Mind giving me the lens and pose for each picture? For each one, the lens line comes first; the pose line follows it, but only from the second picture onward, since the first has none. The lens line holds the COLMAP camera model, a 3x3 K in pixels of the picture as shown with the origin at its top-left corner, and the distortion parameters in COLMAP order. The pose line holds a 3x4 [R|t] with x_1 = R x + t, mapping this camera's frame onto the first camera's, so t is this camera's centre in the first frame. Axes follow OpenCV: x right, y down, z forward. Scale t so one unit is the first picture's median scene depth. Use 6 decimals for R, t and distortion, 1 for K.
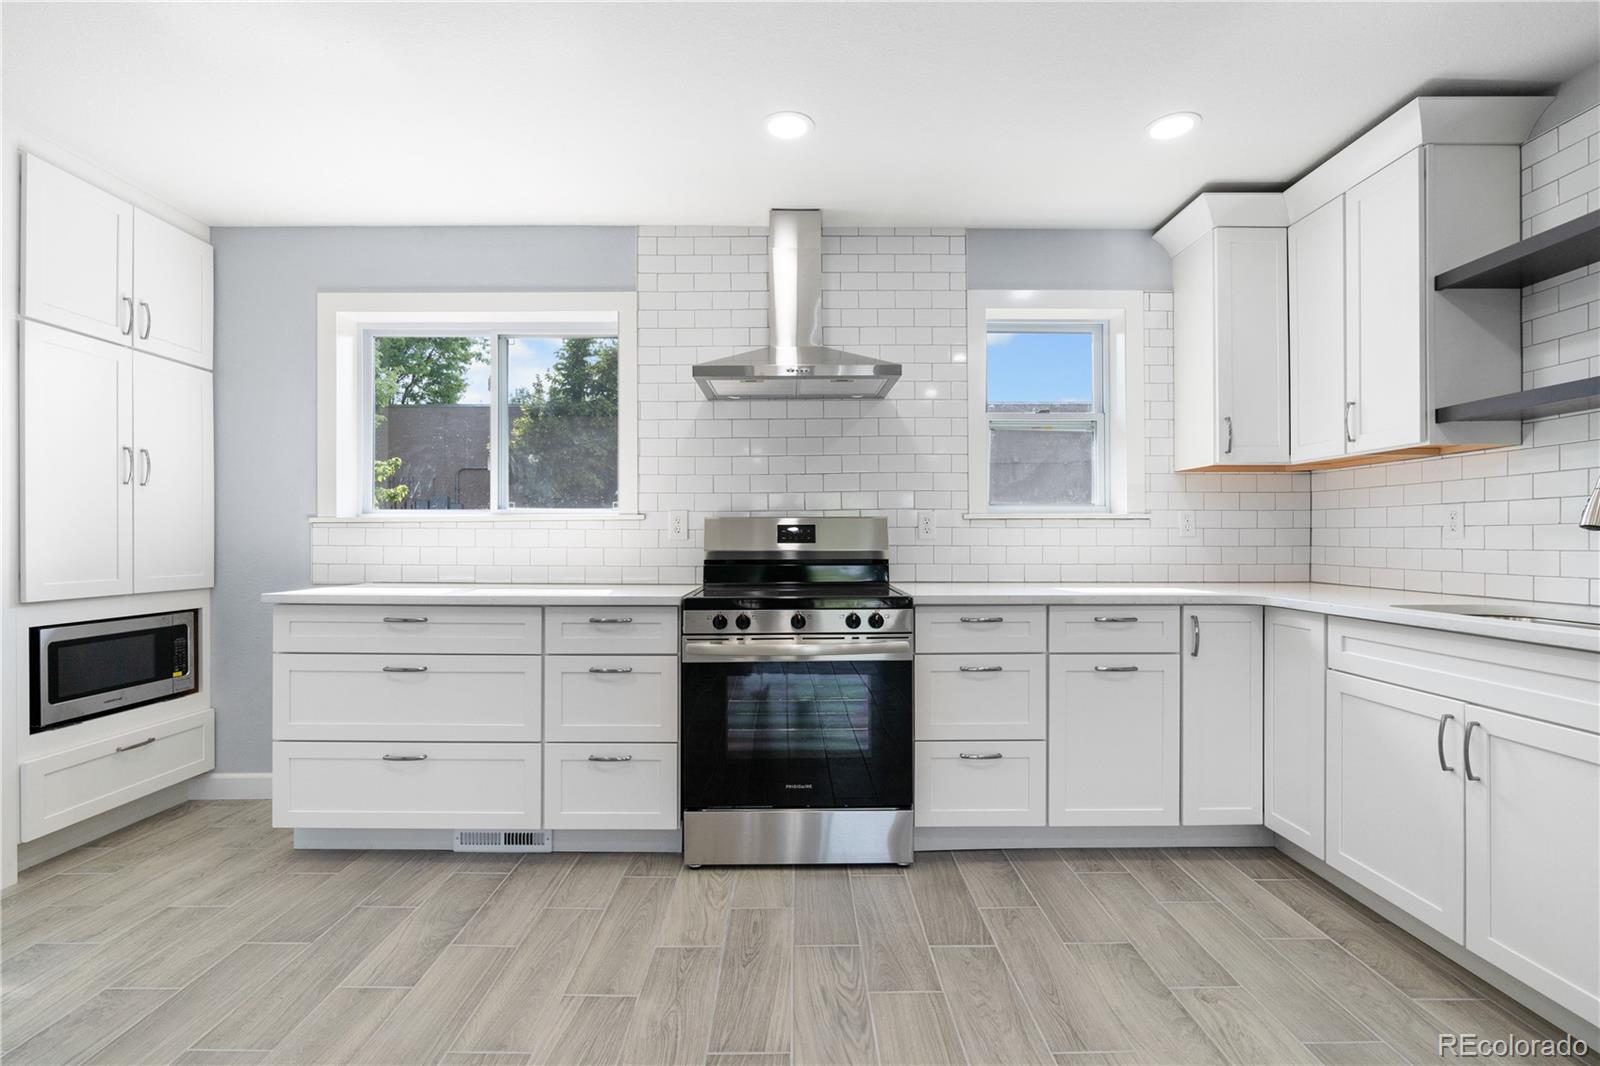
lens RADIAL K [[736.1, 0, 795.6], [0, 736.1, 542.0], [0, 0, 1]] dist [-0.007504, 0.000999]
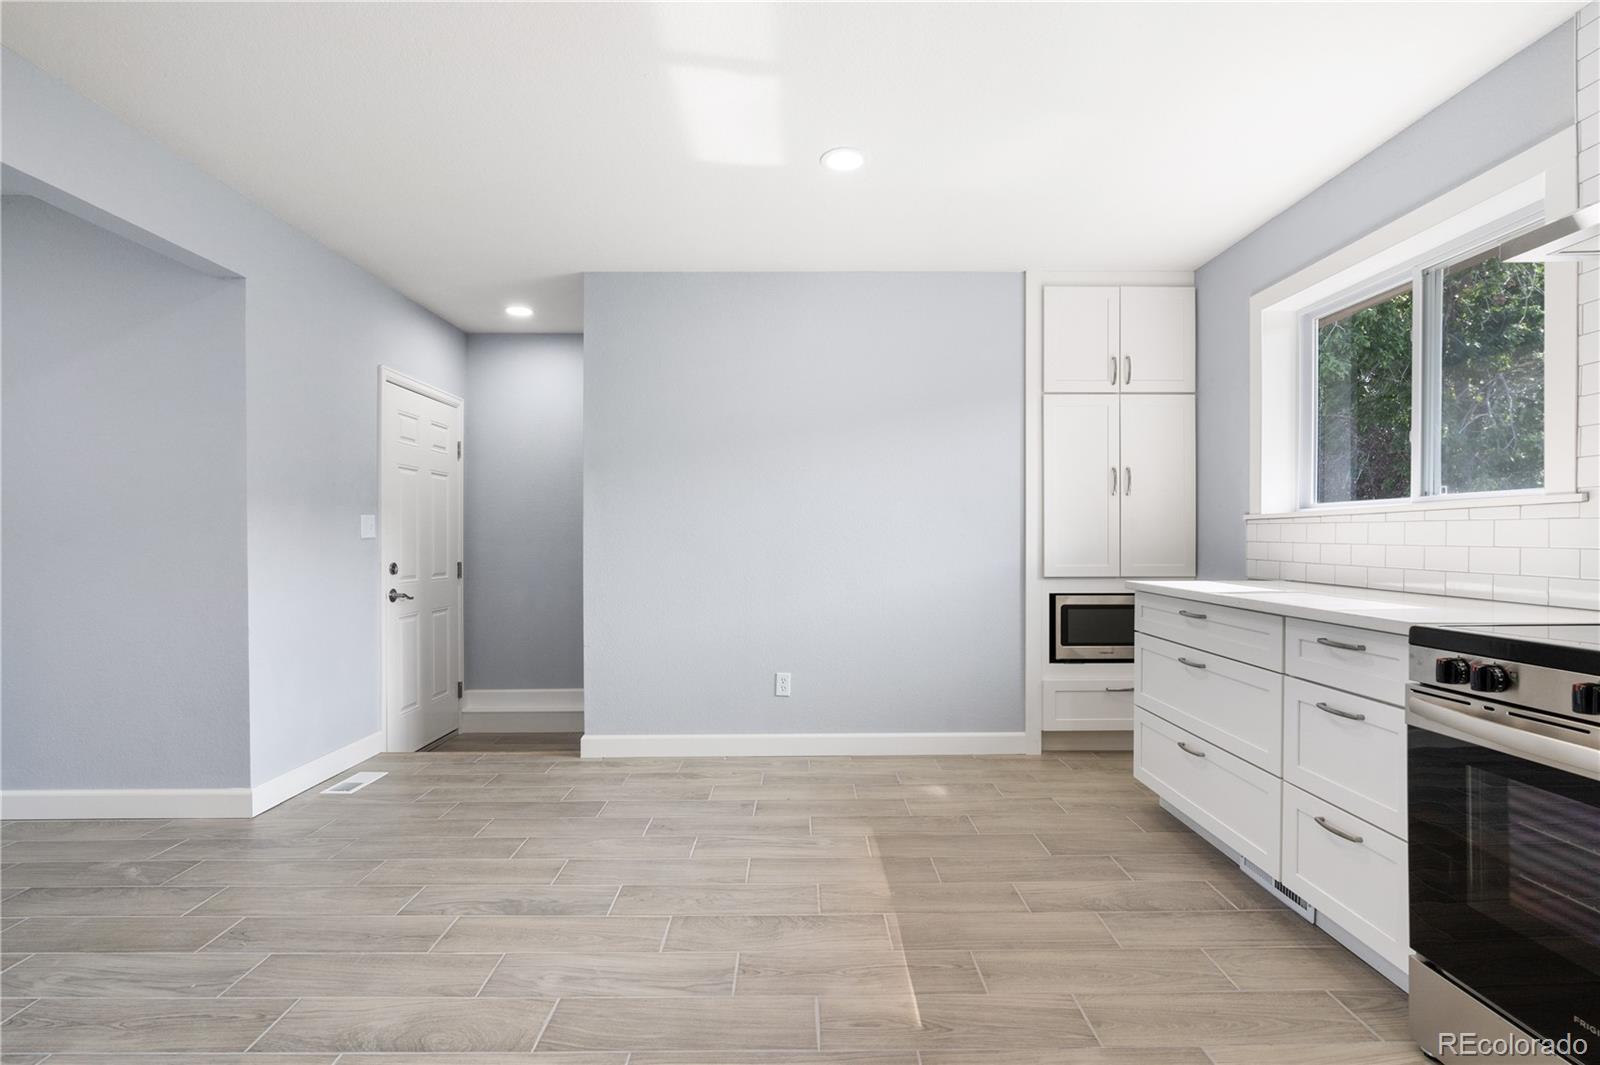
lens RADIAL K [[736.1, 0, 795.6], [0, 736.1, 541.5], [0, 0, 1]] dist [-0.007504, 0.000999]
pose [[-0.003842, 0.005811, -0.999976, 0.486008], [-0.000999, 0.999983, 0.005815, -0.000736], [0.999992, 0.001022, -0.003837, 0.453160]]
